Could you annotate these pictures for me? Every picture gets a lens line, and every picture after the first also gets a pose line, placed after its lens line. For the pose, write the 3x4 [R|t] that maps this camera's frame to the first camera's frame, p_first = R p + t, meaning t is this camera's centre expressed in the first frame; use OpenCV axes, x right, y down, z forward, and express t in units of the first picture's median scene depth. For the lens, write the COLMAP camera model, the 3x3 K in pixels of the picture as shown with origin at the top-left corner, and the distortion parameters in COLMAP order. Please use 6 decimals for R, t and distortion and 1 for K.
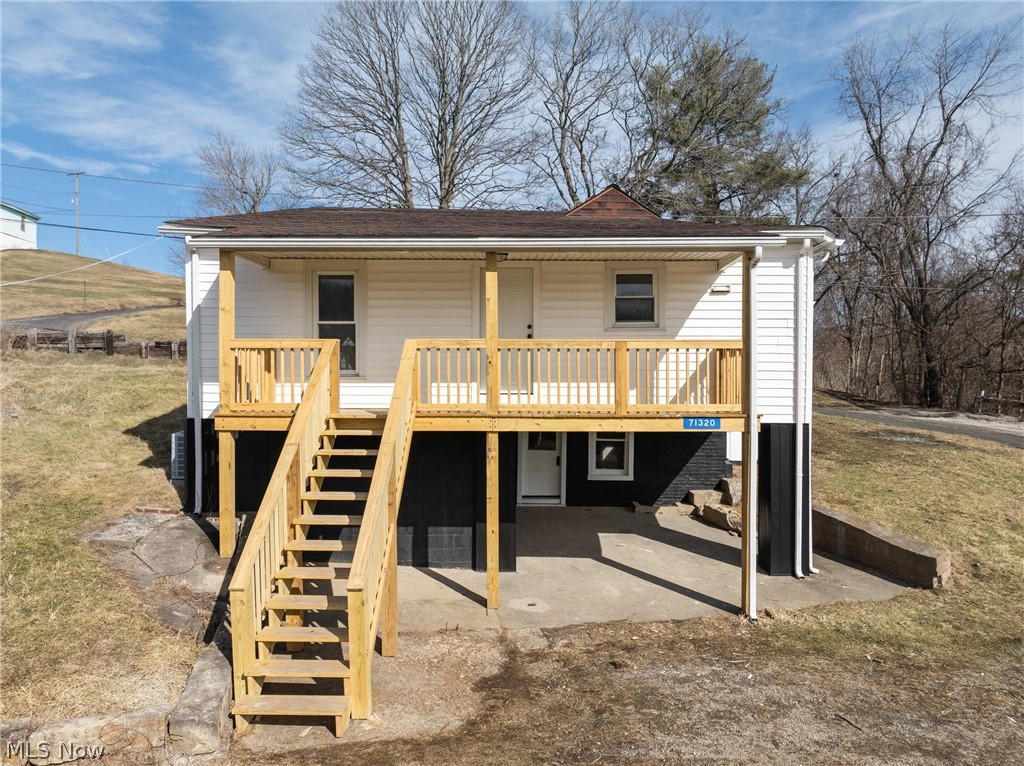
lens RADIAL K [[723.6, 0, 512.0], [0, 723.6, 383.0], [0, 0, 1]] dist [-0.039490, -0.000363]
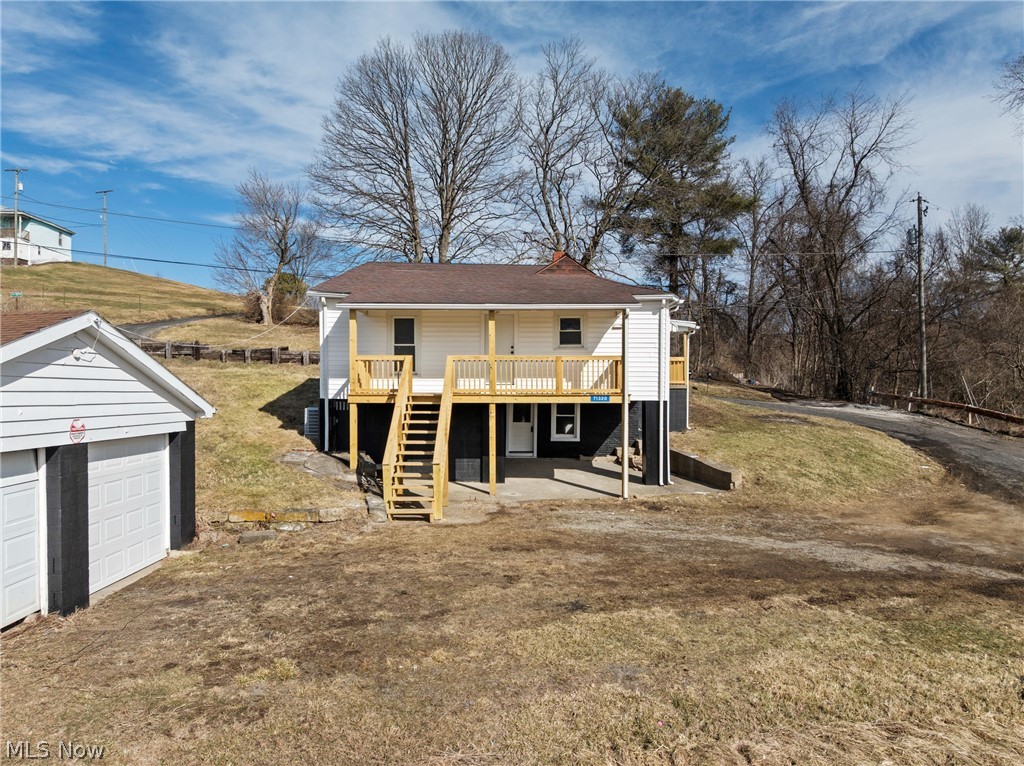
lens RADIAL K [[723.6, 0, 512.0], [0, 723.6, 383.0], [0, 0, 1]] dist [-0.039490, -0.000363]
pose [[0.999916, -0.001305, 0.012877, 0.000502], [0.001312, 0.999999, -0.000579, 0.011299], [-0.012877, 0.000596, 0.999917, -0.742960]]
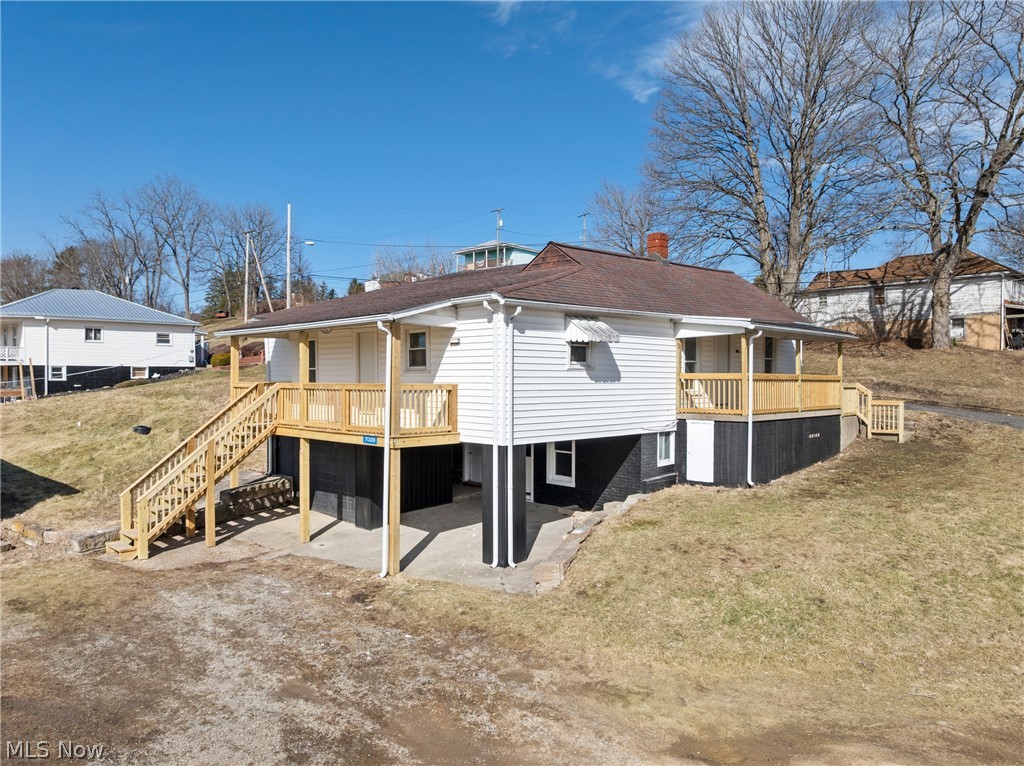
lens RADIAL K [[731.6, 0, 534.5], [0, 731.6, 380.4], [0, 0, 1]] dist [-0.037872, -0.001075]
pose [[0.727612, 0.002553, -0.685984, 1.219919], [-0.000624, 0.999995, 0.003060, -0.057100], [0.685989, -0.001799, 0.727610, 0.104455]]
